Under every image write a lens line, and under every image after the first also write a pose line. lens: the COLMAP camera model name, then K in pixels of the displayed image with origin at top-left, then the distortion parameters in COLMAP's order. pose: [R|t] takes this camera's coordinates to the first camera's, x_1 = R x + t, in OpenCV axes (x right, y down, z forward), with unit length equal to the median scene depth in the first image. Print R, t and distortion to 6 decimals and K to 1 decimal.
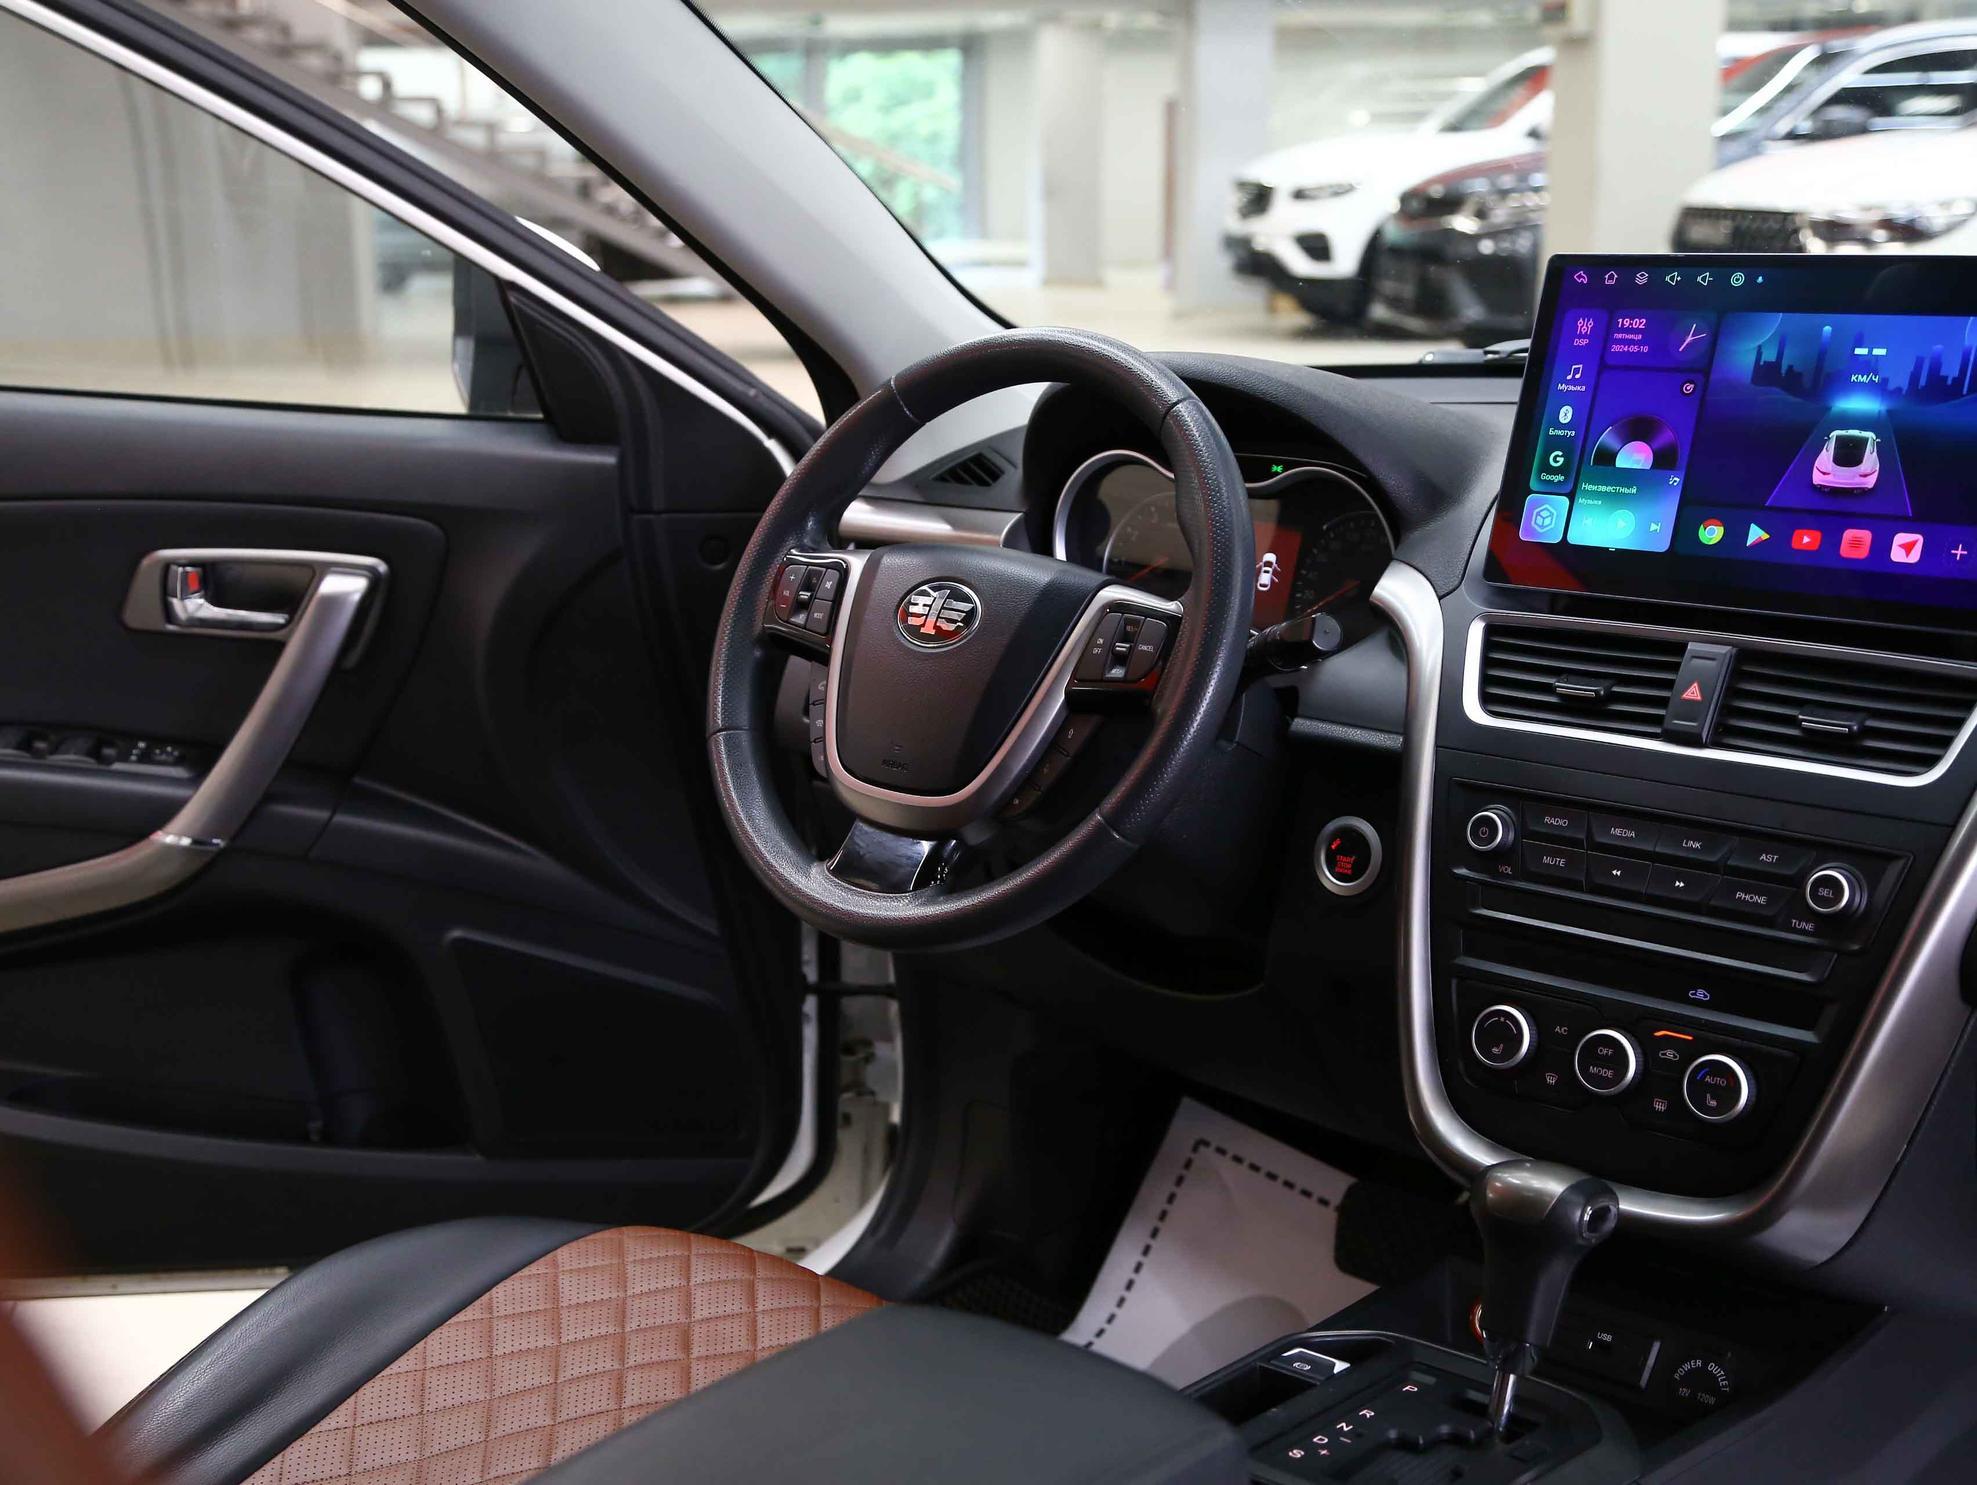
lens RADIAL K [[2562.8, 0, 977.8], [0, 2562.8, 751.4], [0, 0, 1]] dist [0.062905, 0.000000]
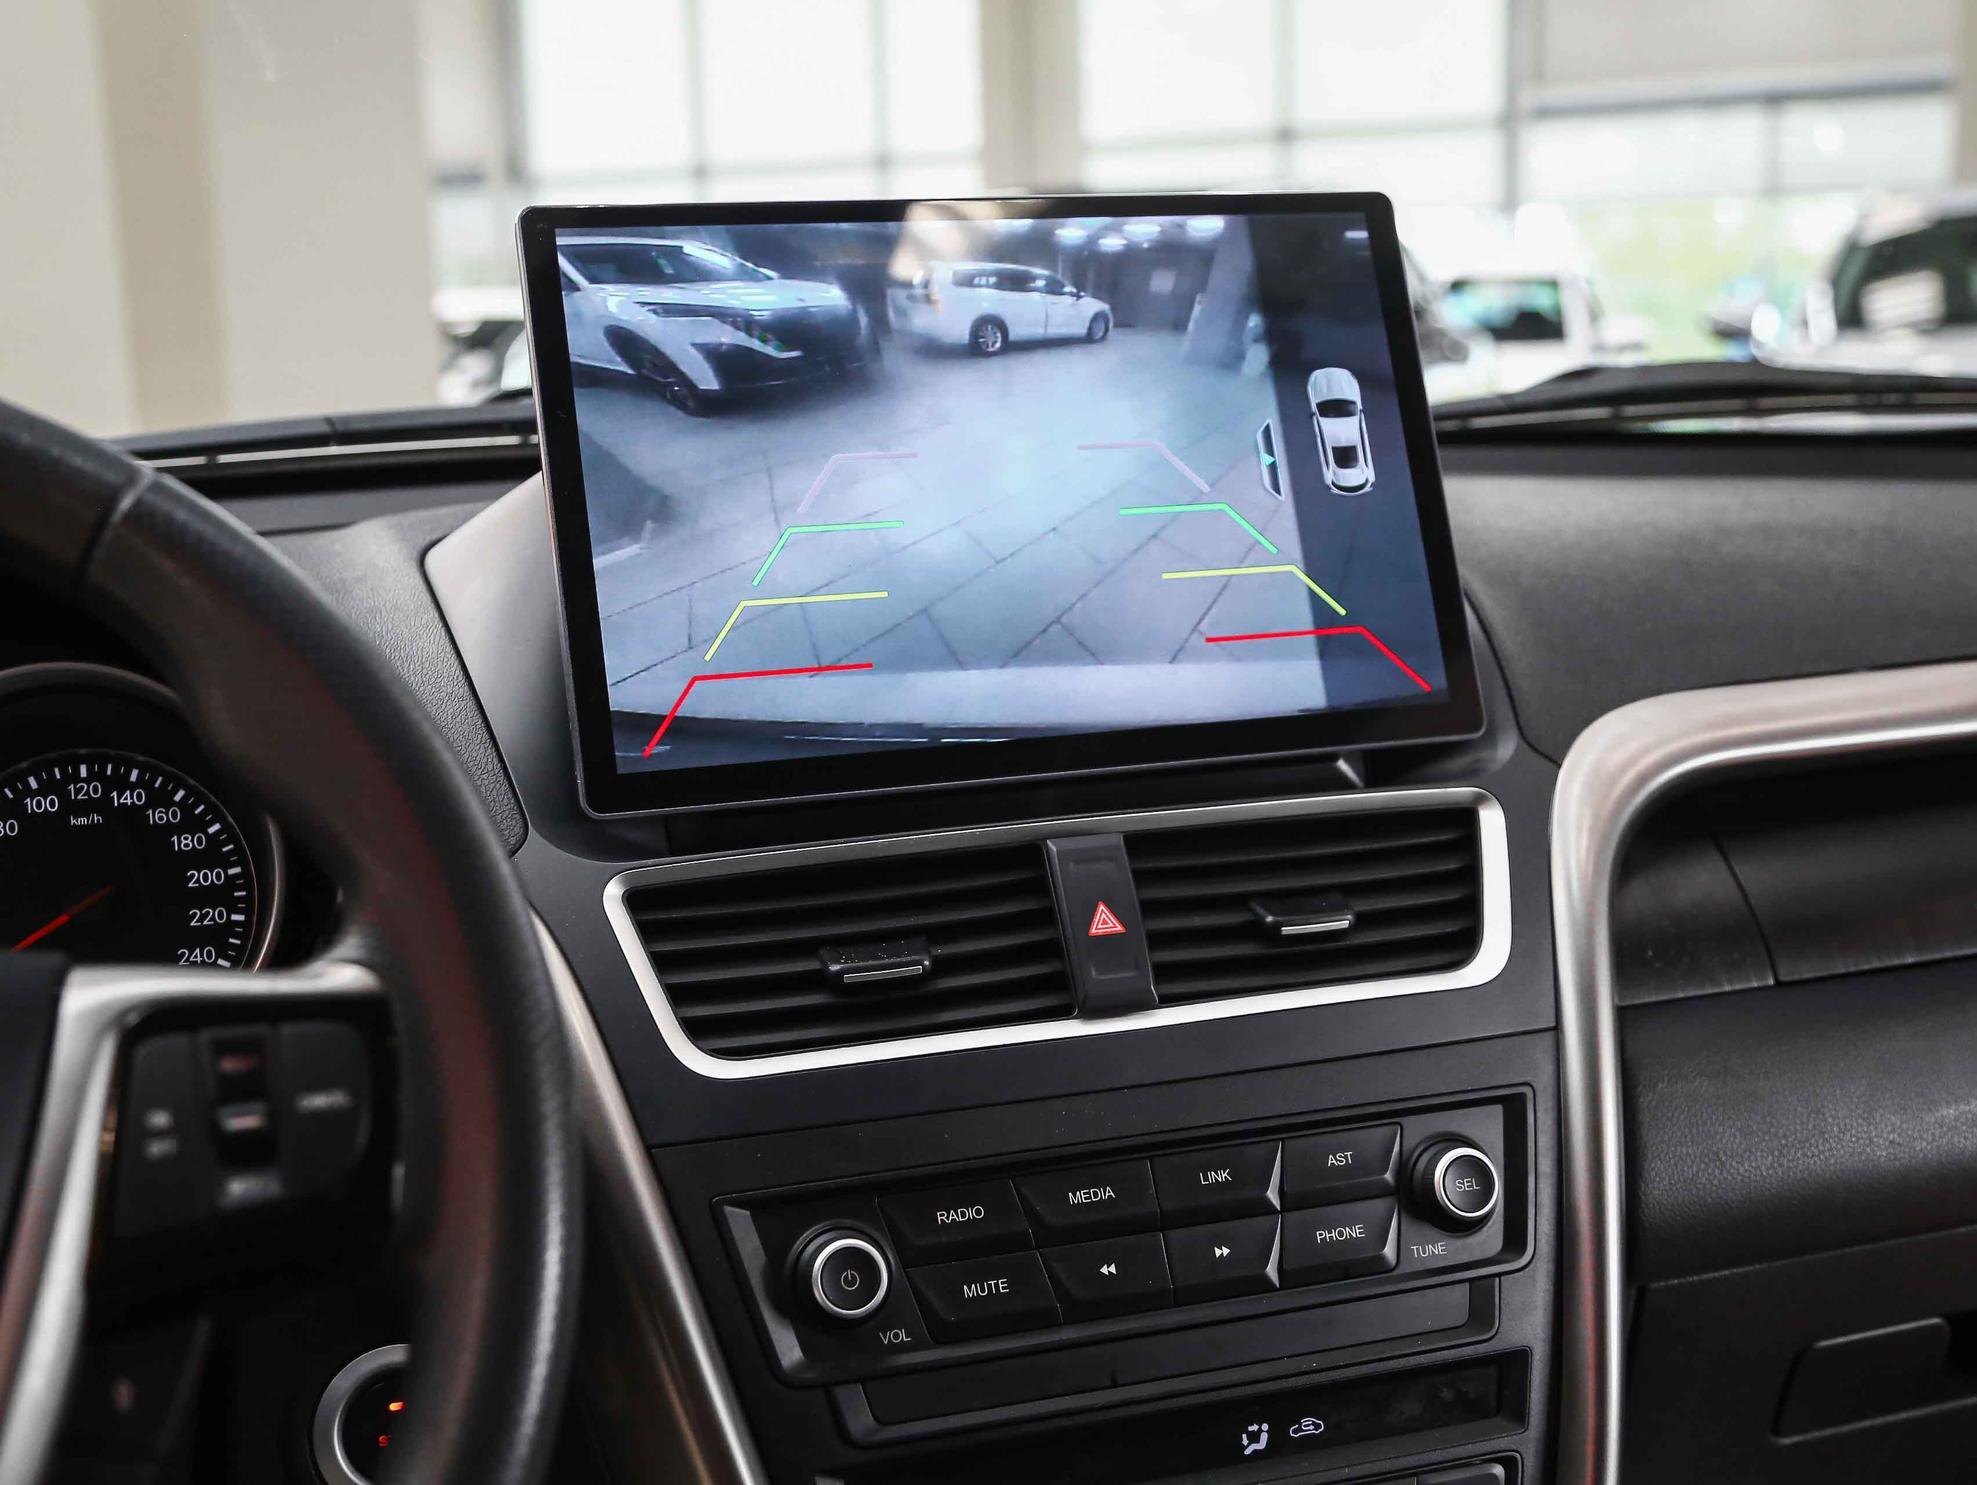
lens RADIAL K [[2375.2, 0, 979.0], [0, 2375.2, 737.6], [0, 0, 1]] dist [0.012095, 0.000000]
pose [[0.520200, -0.136766, 0.843023, -0.157948], [0.220457, 0.975145, 0.022165, -0.071823], [-0.825101, 0.174320, 0.537421, 0.649610]]
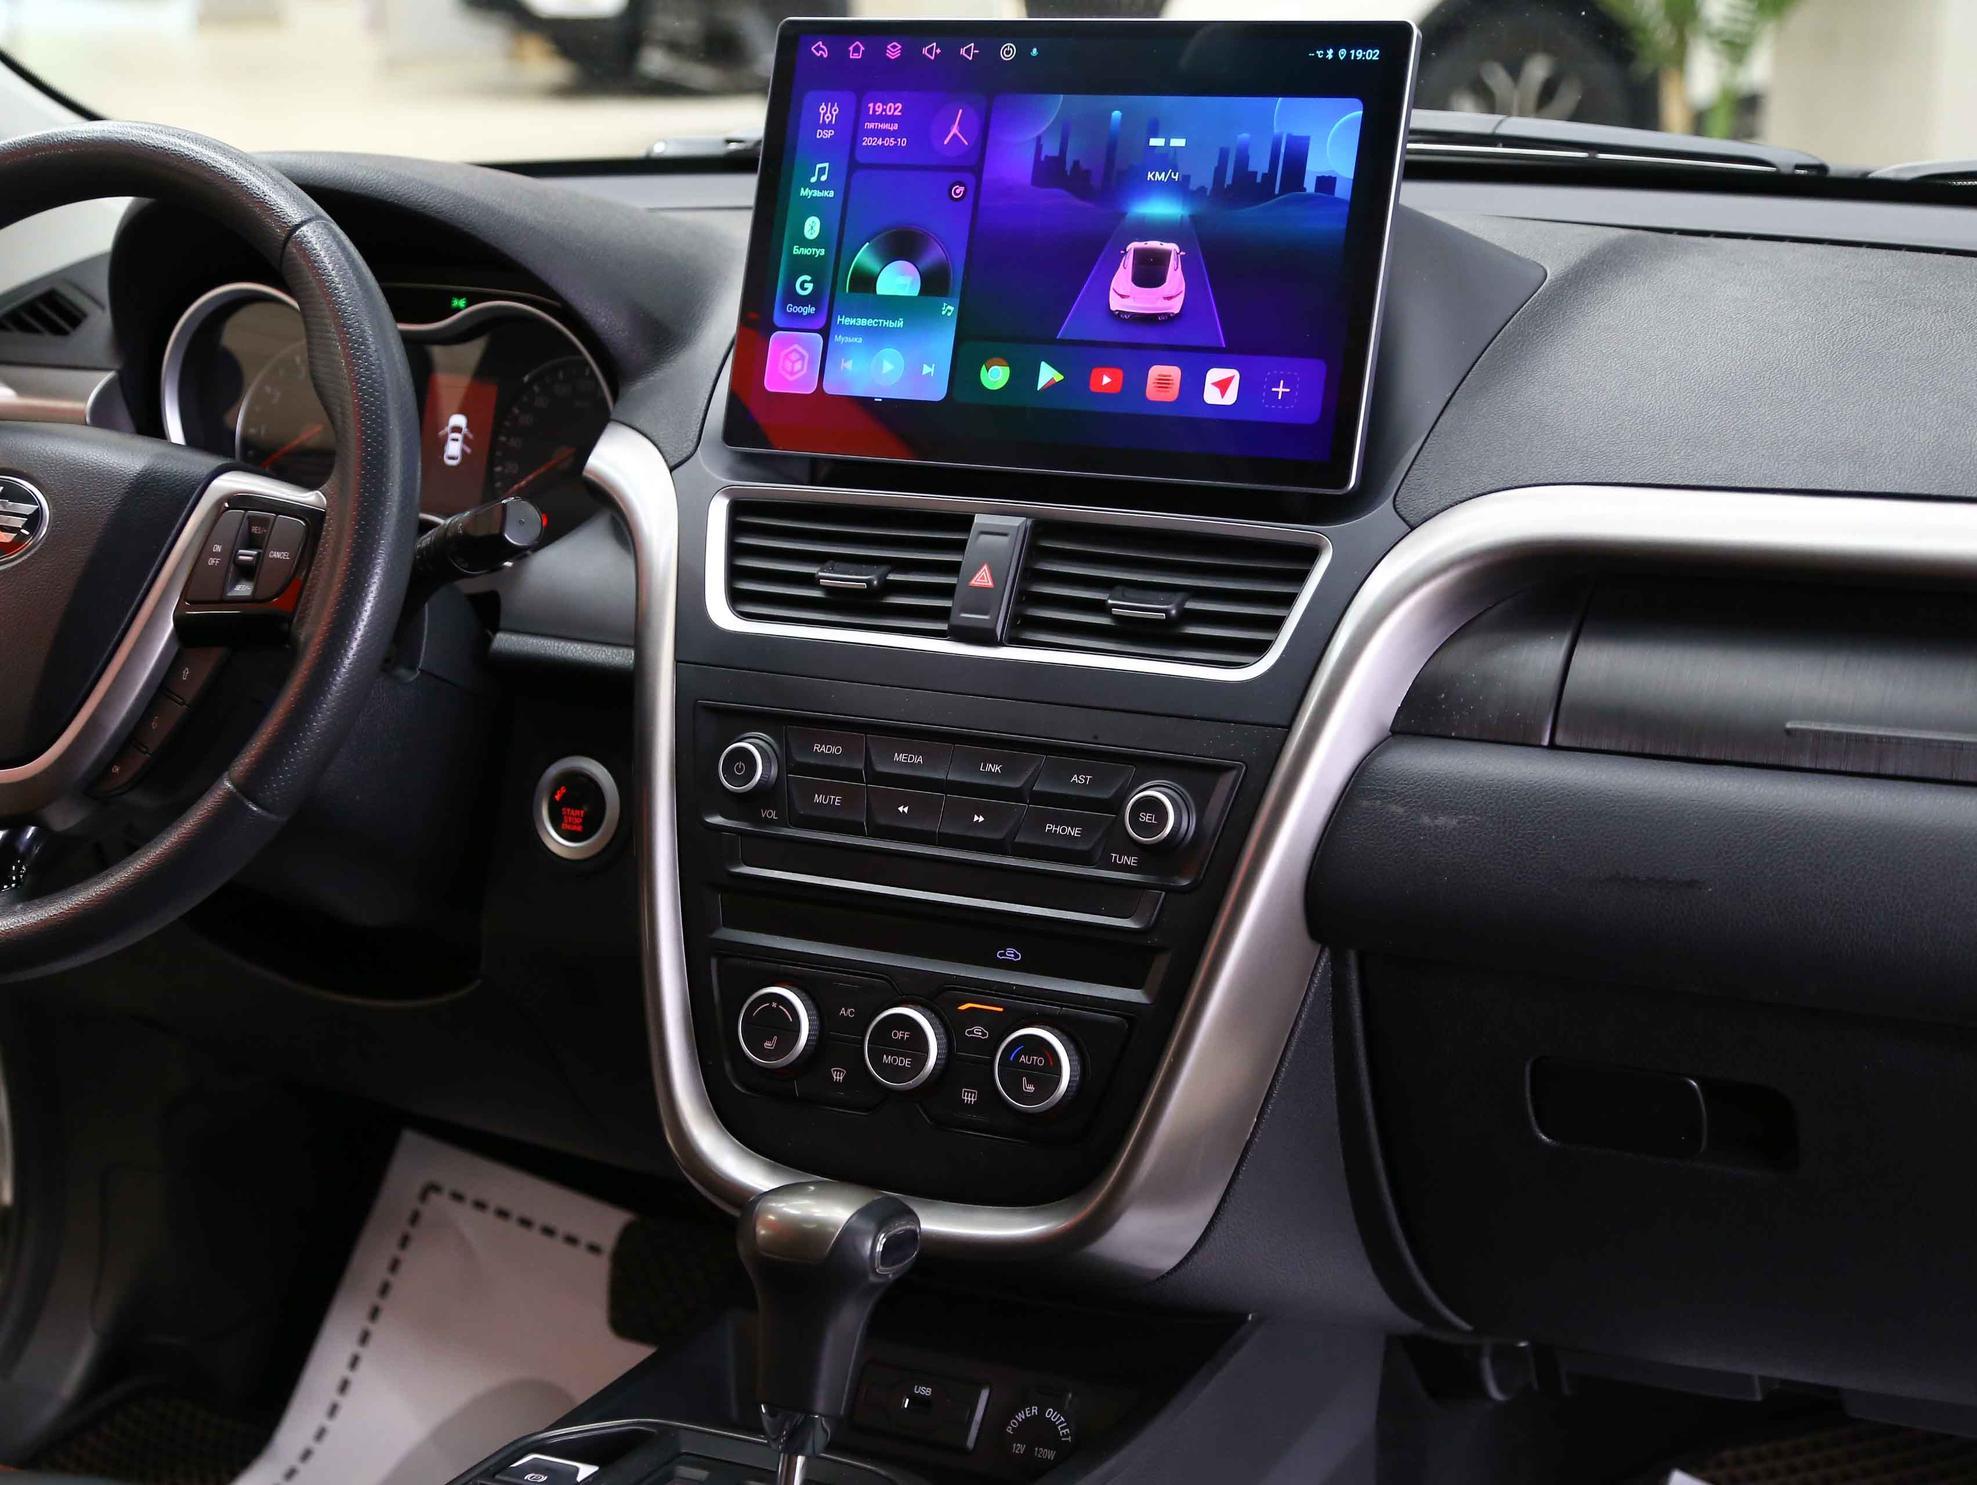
lens RADIAL K [[3366.8, 0, 973.5], [0, 3366.8, 747.2], [0, 0, 1]] dist [0.157729, 0.000000]
pose [[0.971233, -0.065524, 0.228940, 0.028928], [0.058270, 0.997565, 0.038311, -0.009384], [-0.230893, -0.023869, 0.972686, -0.014165]]
